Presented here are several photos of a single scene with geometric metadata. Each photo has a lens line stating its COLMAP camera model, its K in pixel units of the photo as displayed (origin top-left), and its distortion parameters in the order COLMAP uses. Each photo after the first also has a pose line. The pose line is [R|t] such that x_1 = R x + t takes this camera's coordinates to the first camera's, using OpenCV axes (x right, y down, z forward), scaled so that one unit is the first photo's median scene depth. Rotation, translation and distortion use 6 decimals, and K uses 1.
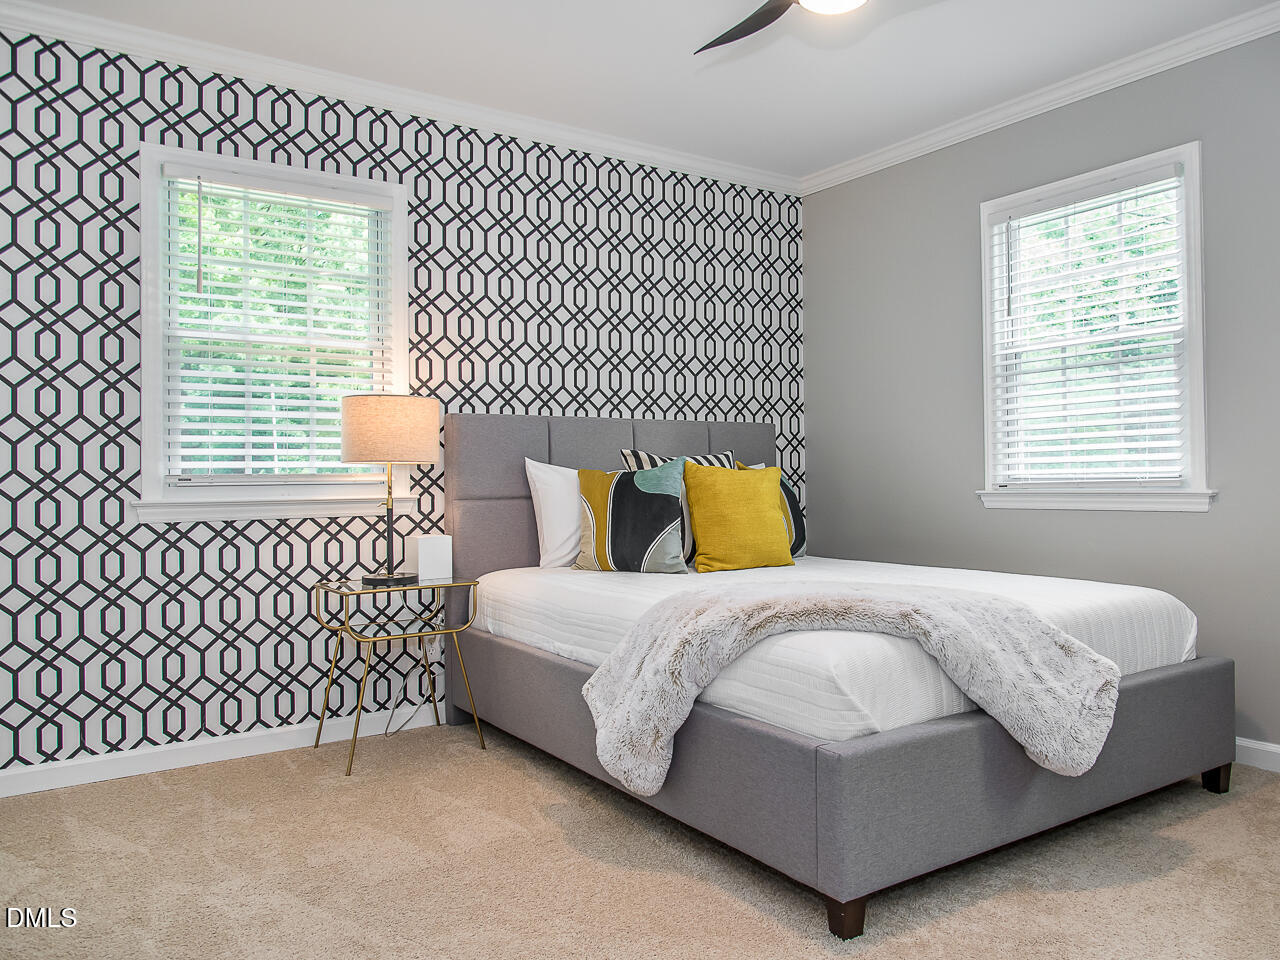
lens RADIAL K [[965.9, 0, 640.3], [0, 965.9, 435.1], [0, 0, 1]] dist [-0.000210, -0.003800]
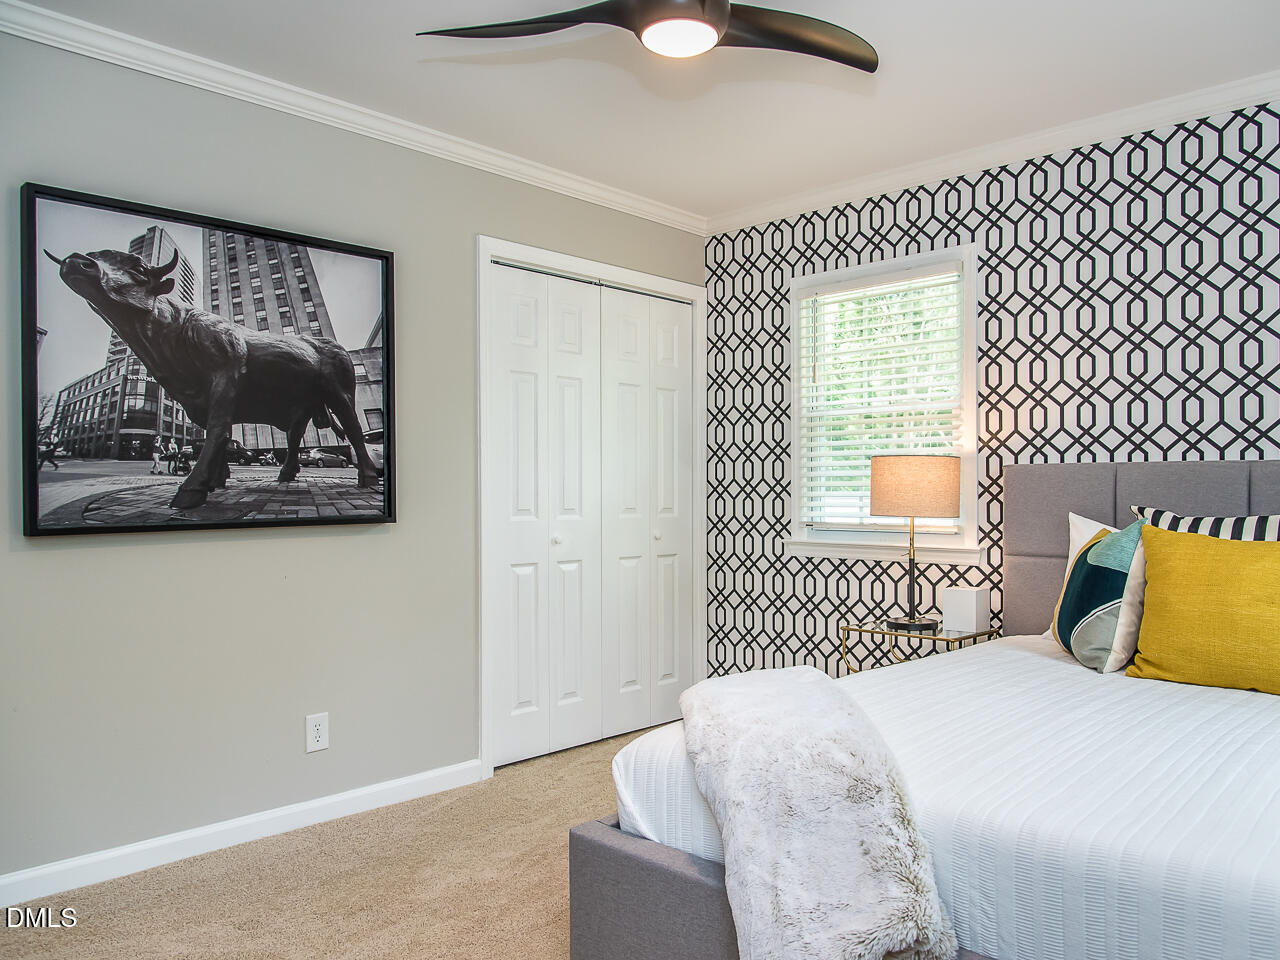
lens RADIAL K [[945.8, 0, 645.0], [0, 945.8, 499.9], [0, 0, 1]] dist [-0.003286, -0.004618]
pose [[0.196256, -0.003957, -0.980545, 0.691075], [0.013787, 0.999904, -0.001276, 0.009492], [0.980456, -0.013269, 0.196291, 0.477941]]
